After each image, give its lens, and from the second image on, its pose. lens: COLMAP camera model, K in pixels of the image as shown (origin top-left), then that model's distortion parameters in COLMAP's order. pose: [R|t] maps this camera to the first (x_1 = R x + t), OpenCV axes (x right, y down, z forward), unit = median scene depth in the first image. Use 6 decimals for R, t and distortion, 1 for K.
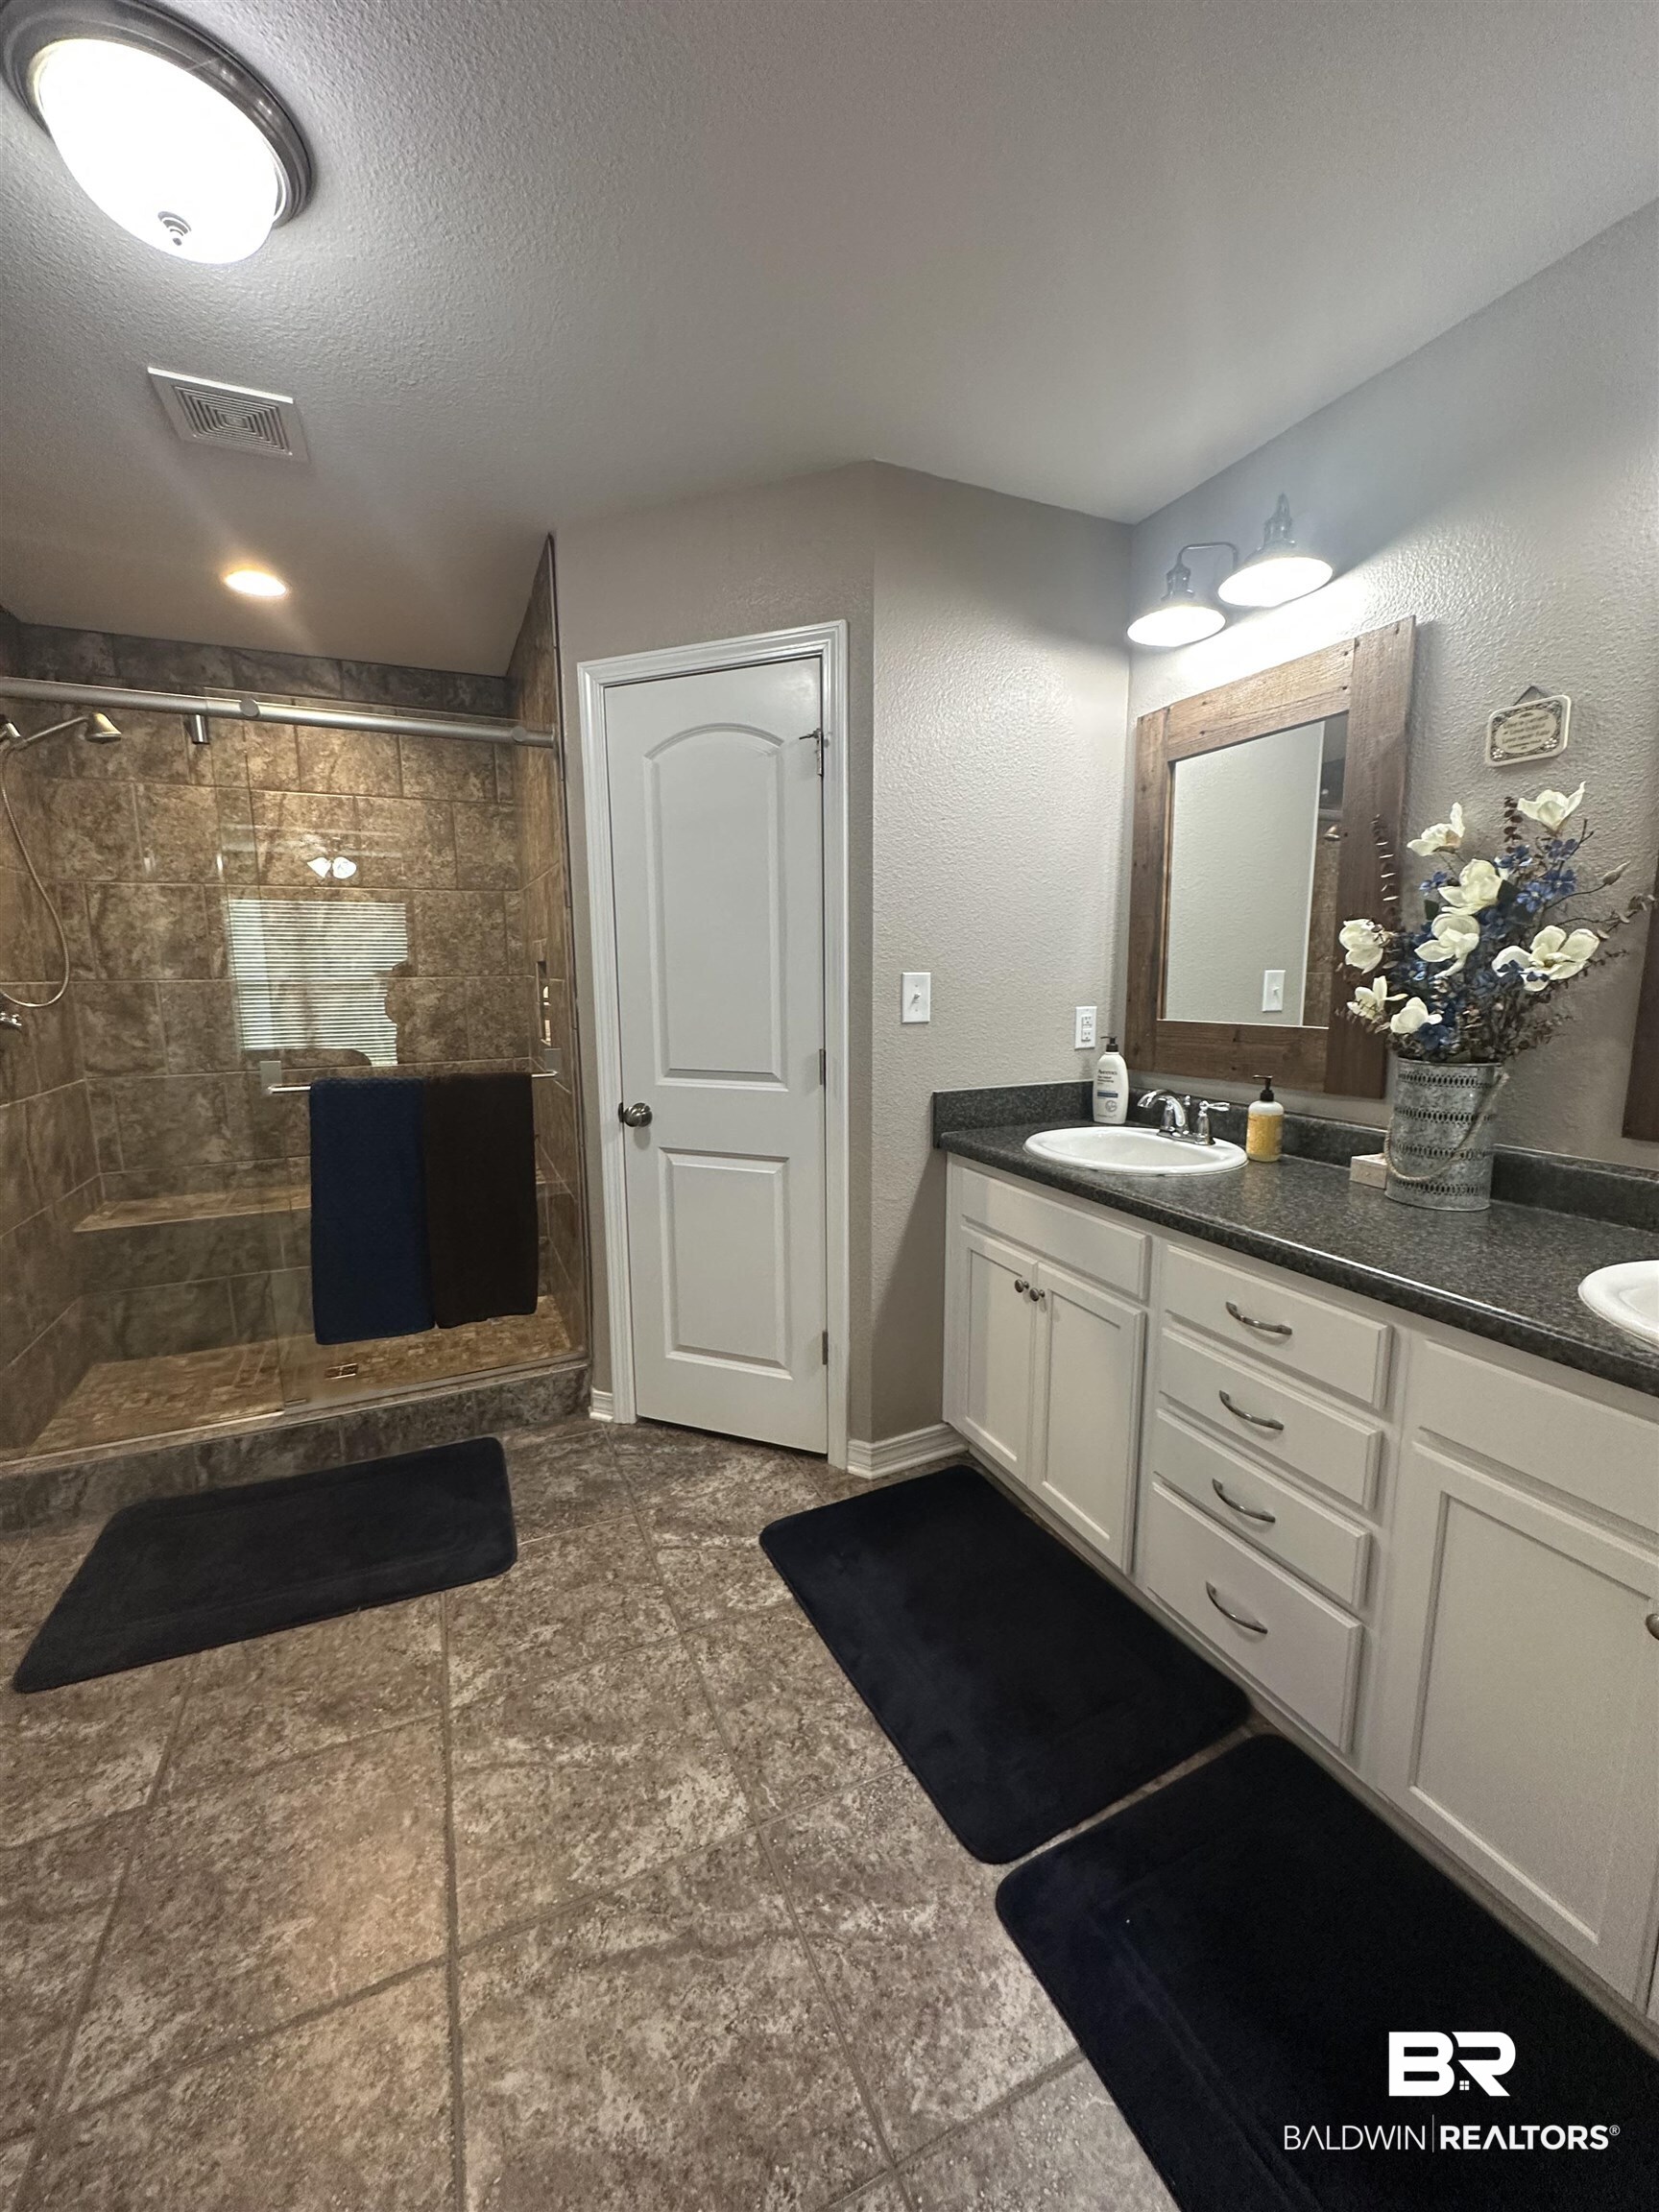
lens RADIAL K [[880.9, 0, 829.5], [0, 880.9, 1106.0], [0, 0, 1]] dist [-0.001264, 0.000510]
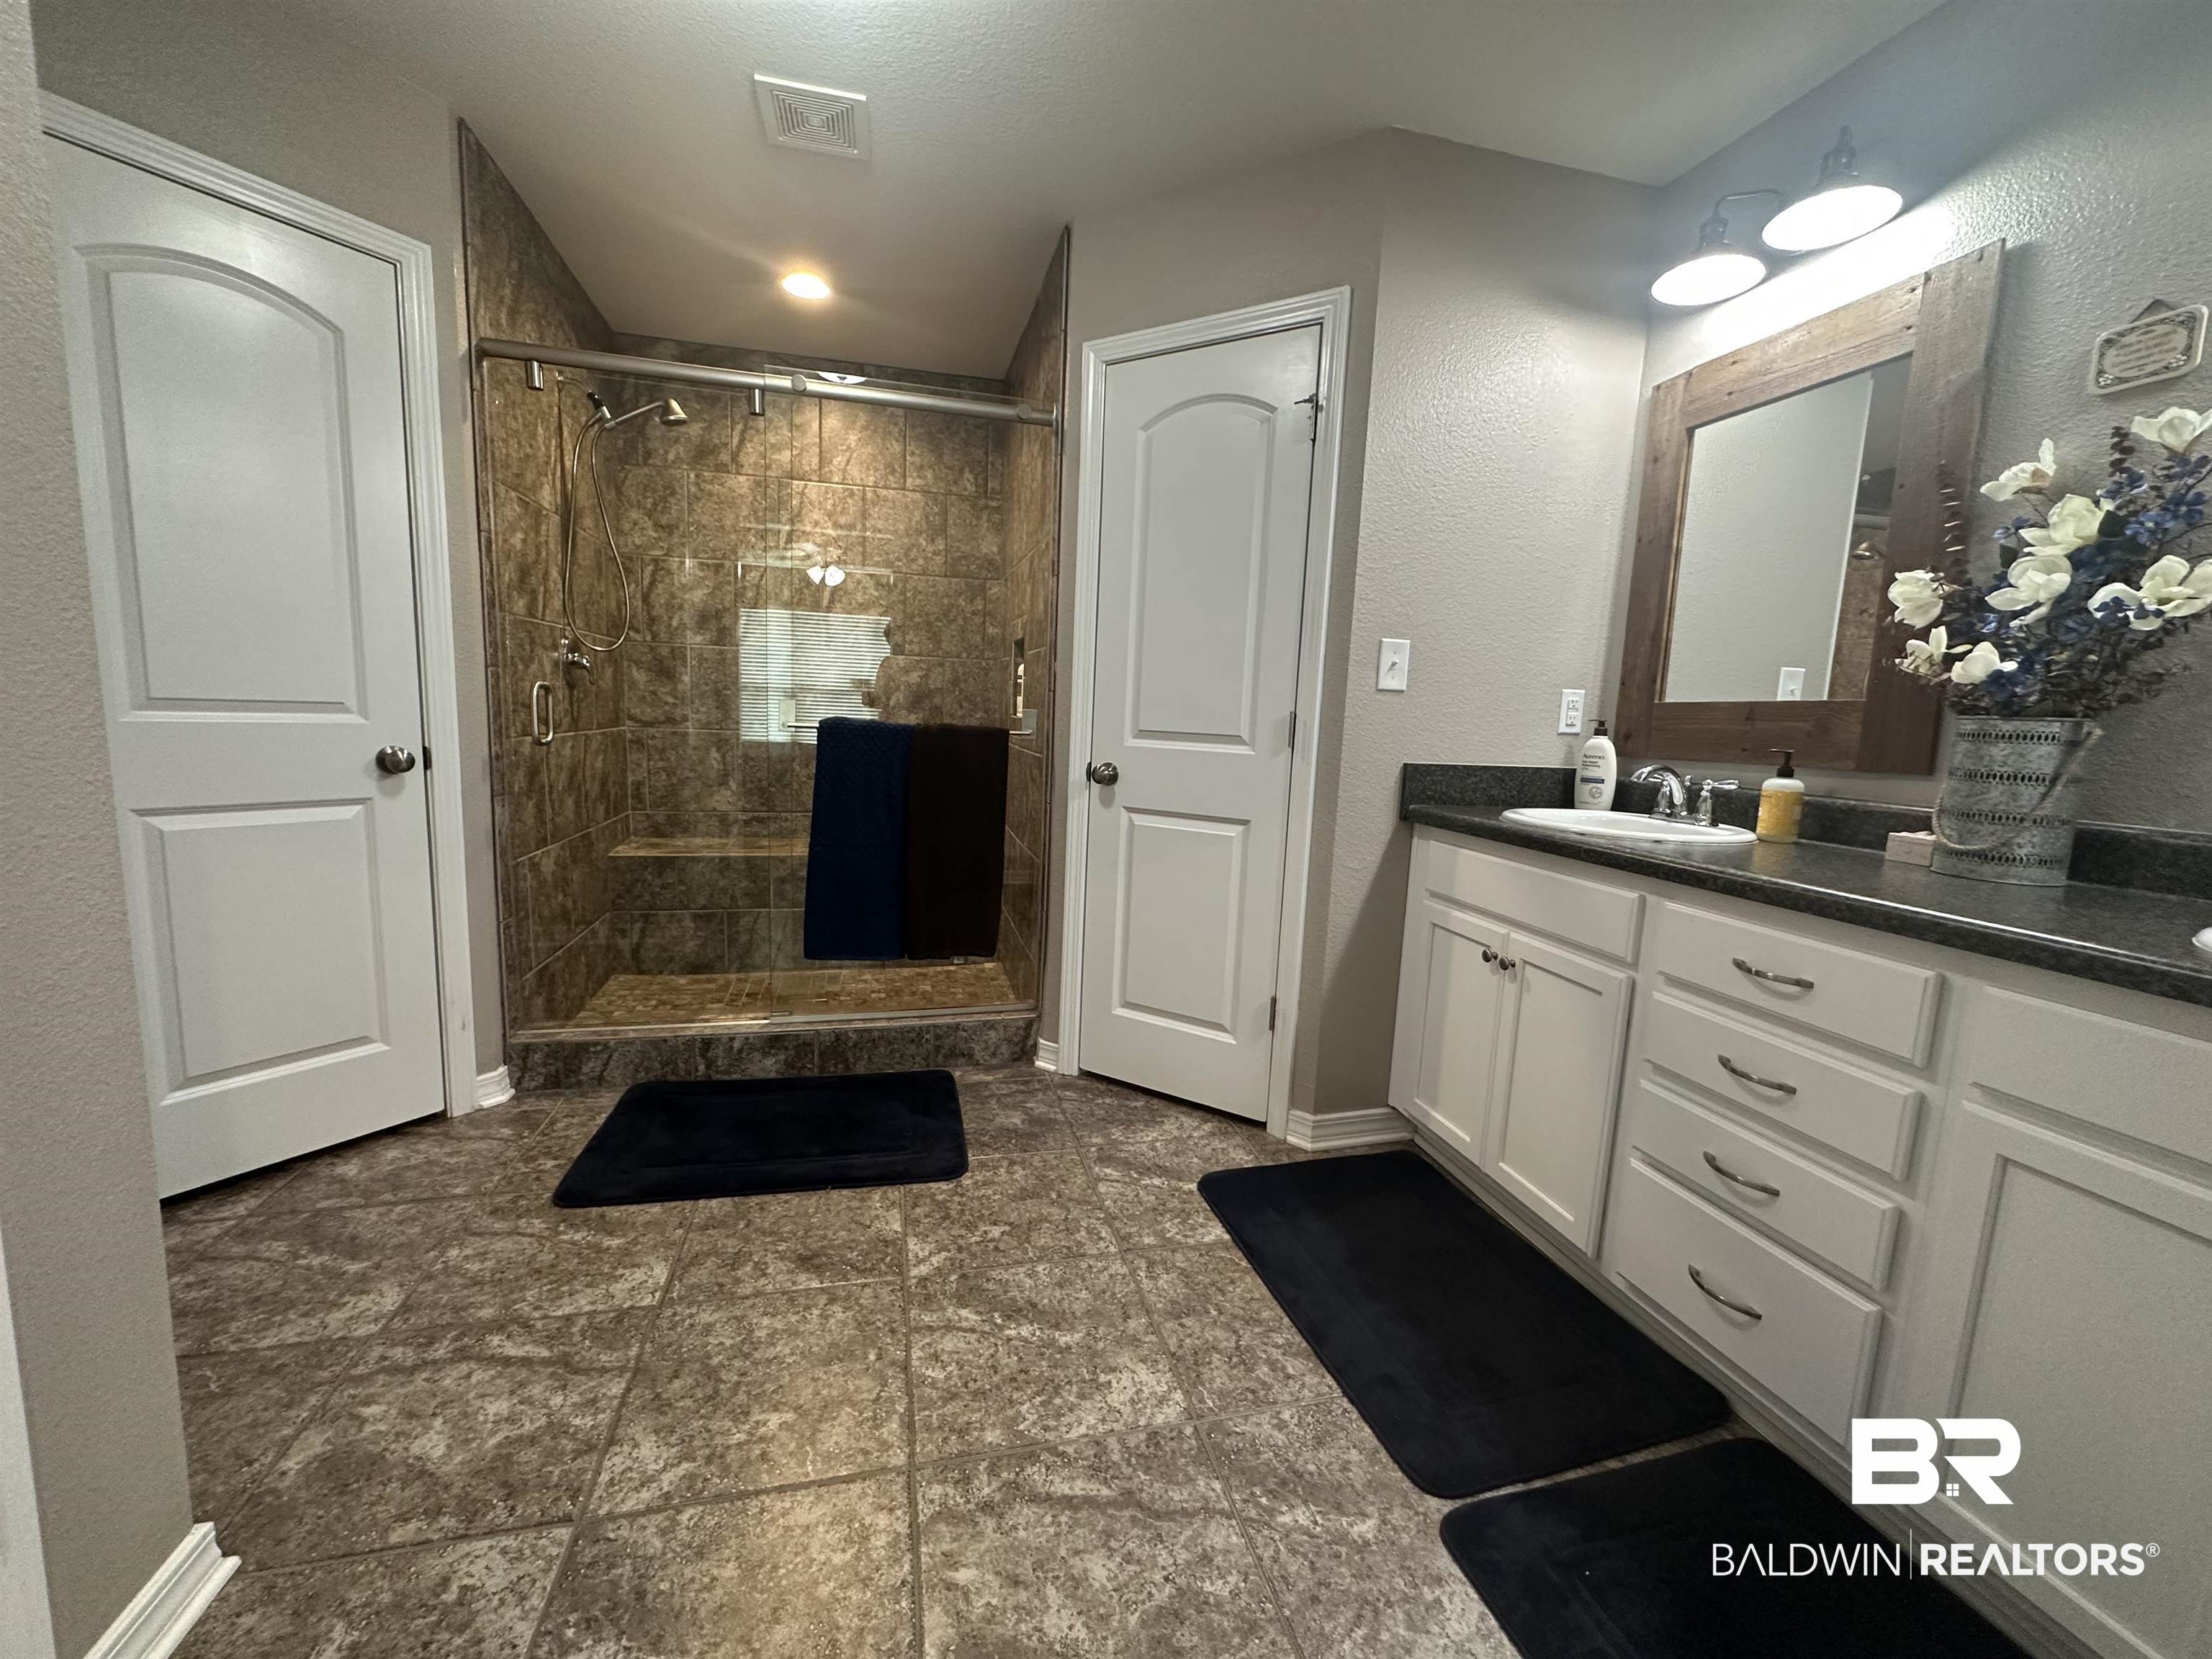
lens RADIAL K [[880.9, 0, 1106.0], [0, 880.9, 829.5], [0, 0, 1]] dist [-0.001264, 0.000510]
pose [[0.982663, 0.071245, -0.171168, -0.050588], [-0.075546, 0.996966, -0.018738, 0.144537], [0.169314, 0.031344, 0.985064, -0.035716]]
